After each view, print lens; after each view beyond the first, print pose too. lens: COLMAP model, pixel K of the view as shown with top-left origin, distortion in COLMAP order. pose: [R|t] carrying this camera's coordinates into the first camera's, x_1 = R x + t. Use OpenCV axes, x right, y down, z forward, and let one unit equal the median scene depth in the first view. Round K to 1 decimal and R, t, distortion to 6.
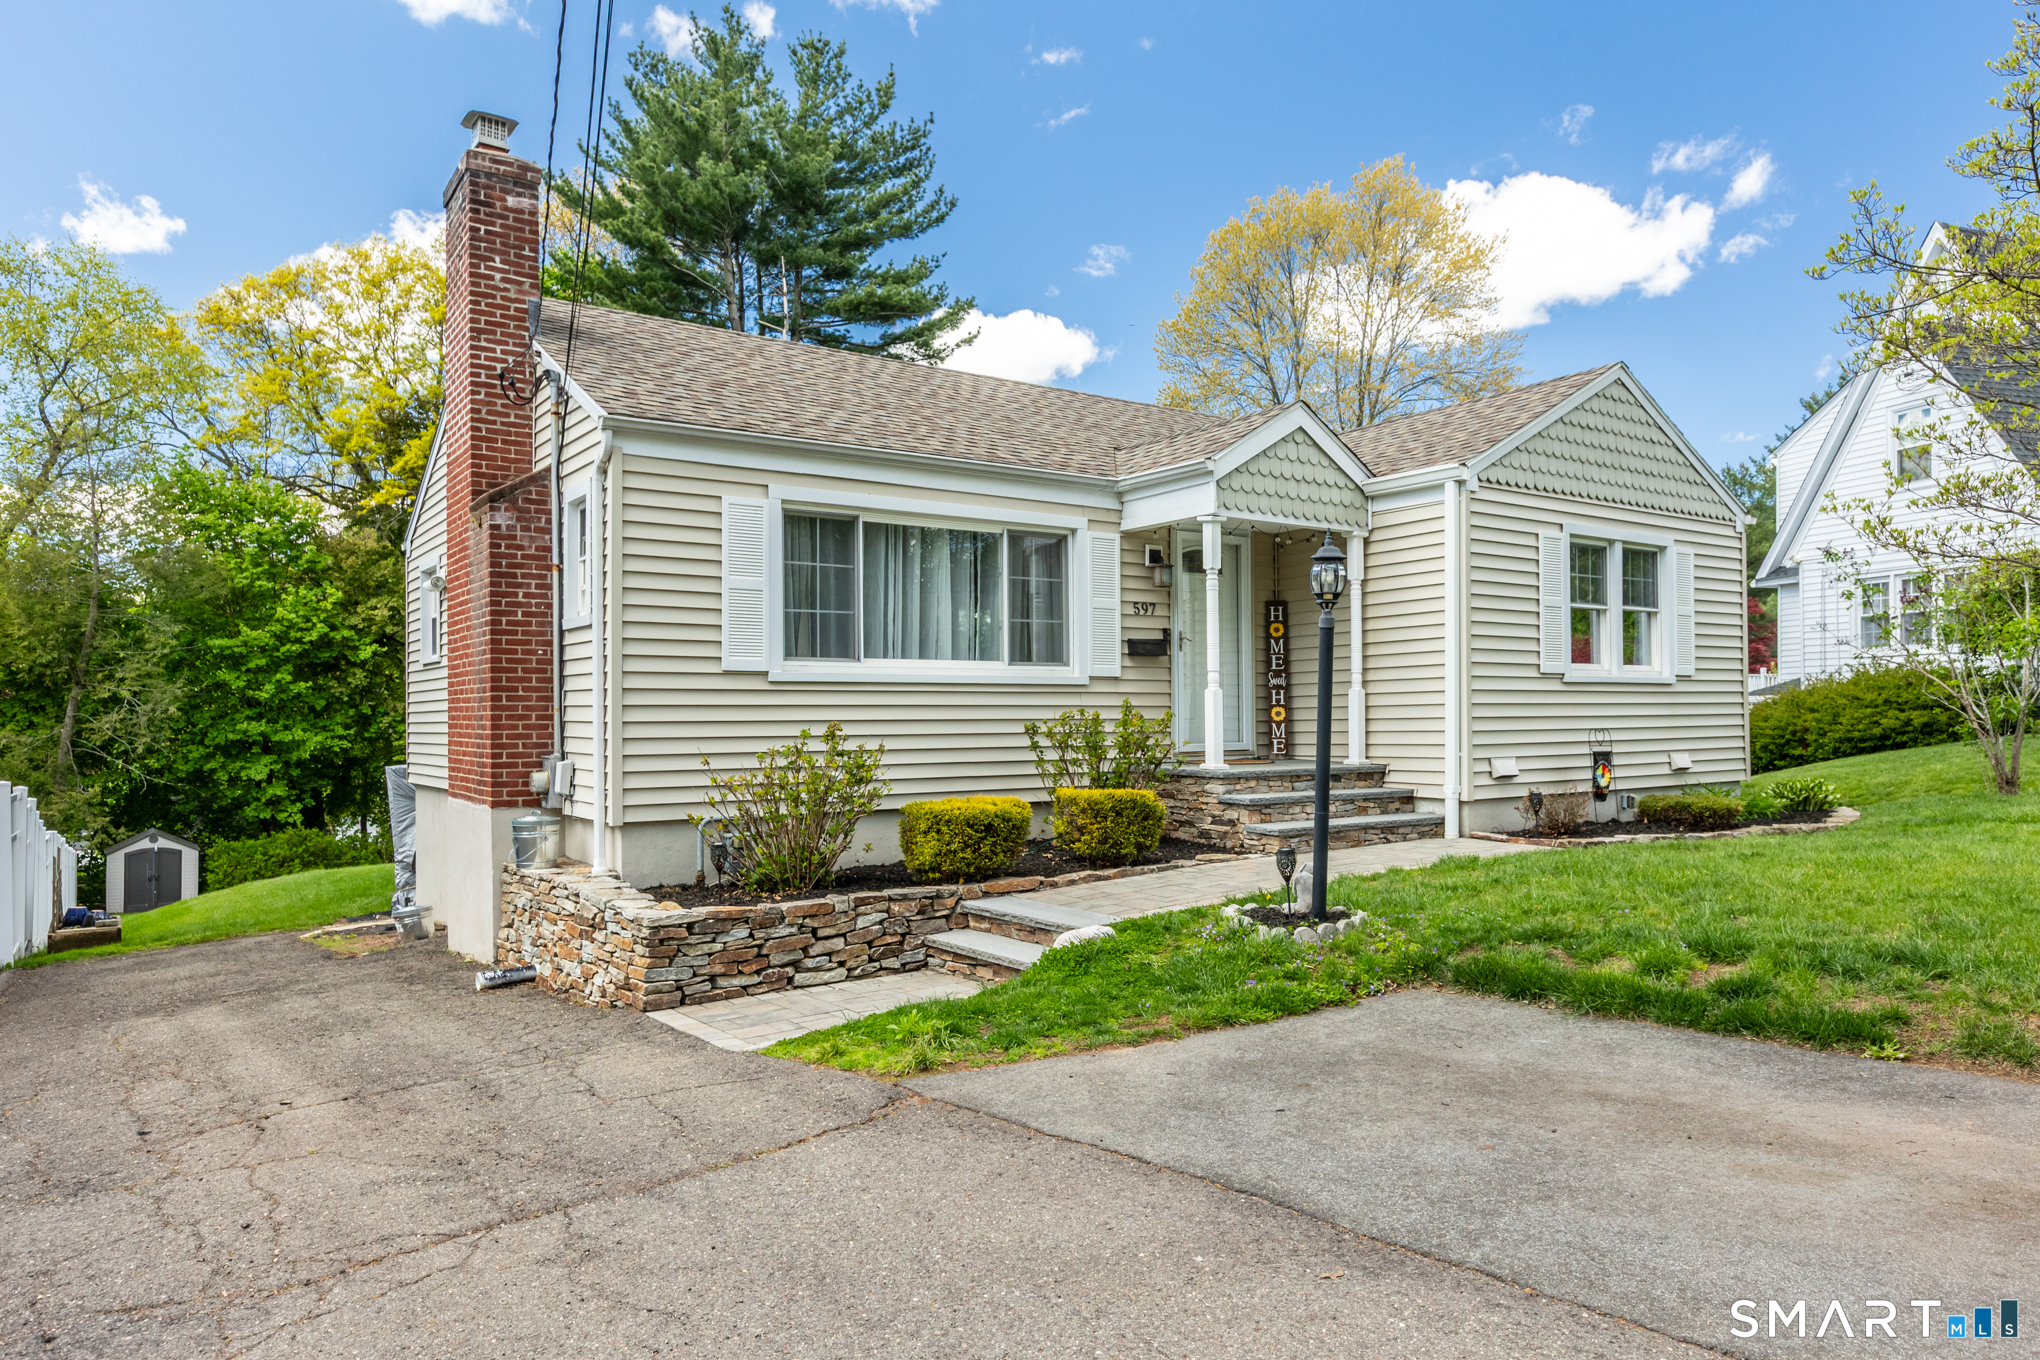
lens RADIAL K [[1322.6, 0, 1024.5], [0, 1322.6, 684.8], [0, 0, 1]] dist [0.010616, 0.001555]
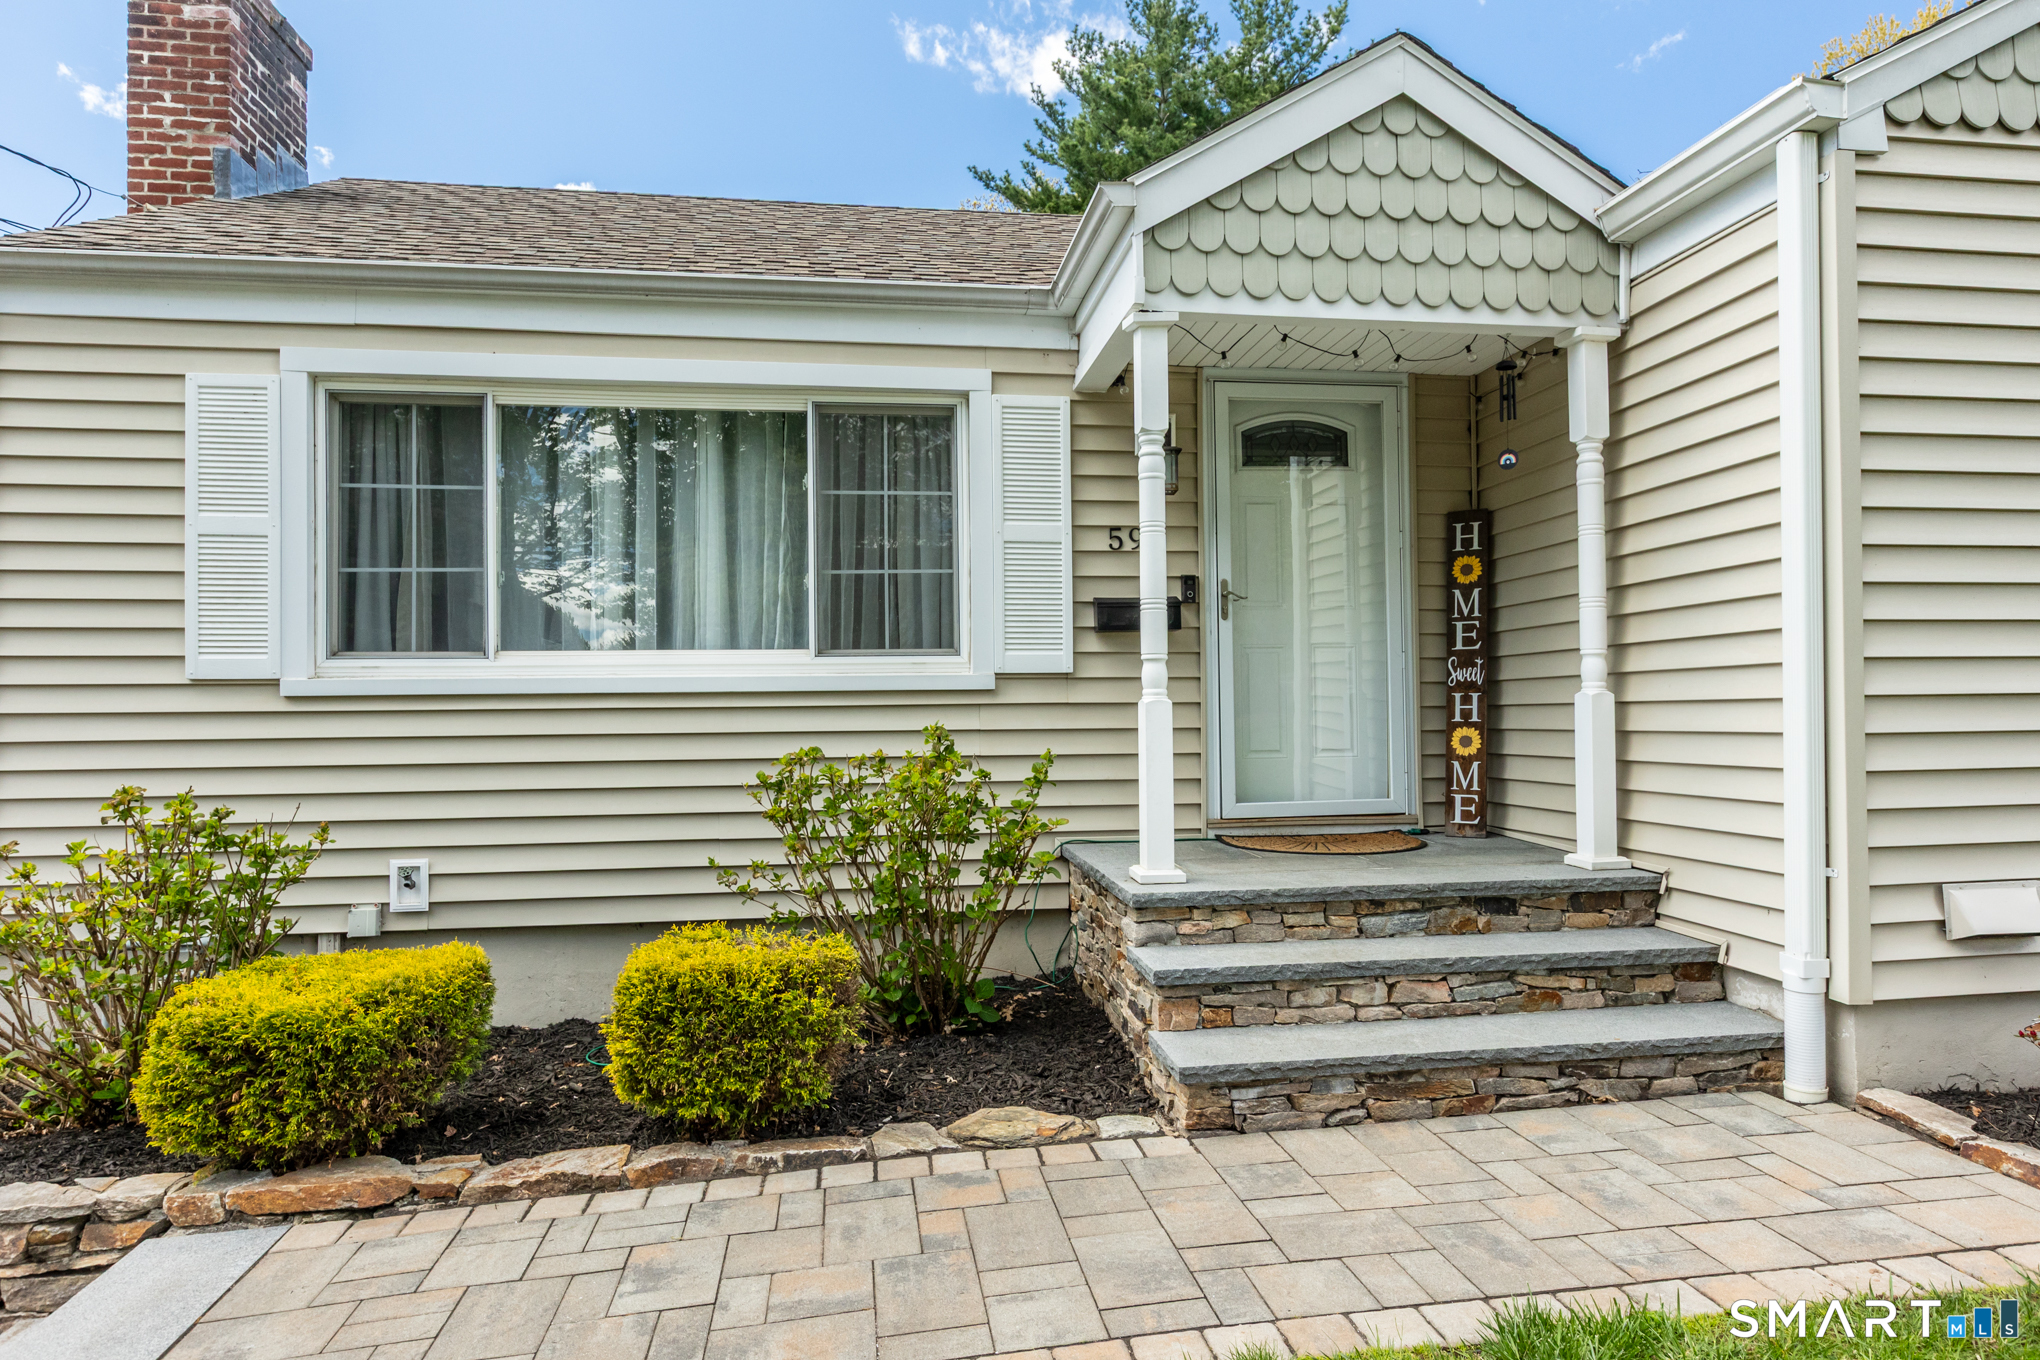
lens RADIAL K [[1221.2, 0, 1027.9], [0, 1221.2, 672.7], [0, 0, 1]] dist [0.005797, -0.001682]
pose [[0.891784, -0.016503, -0.452161, 0.282594], [0.016599, 0.999855, -0.003754, -0.004911], [0.452157, -0.004158, 0.891929, 0.593167]]
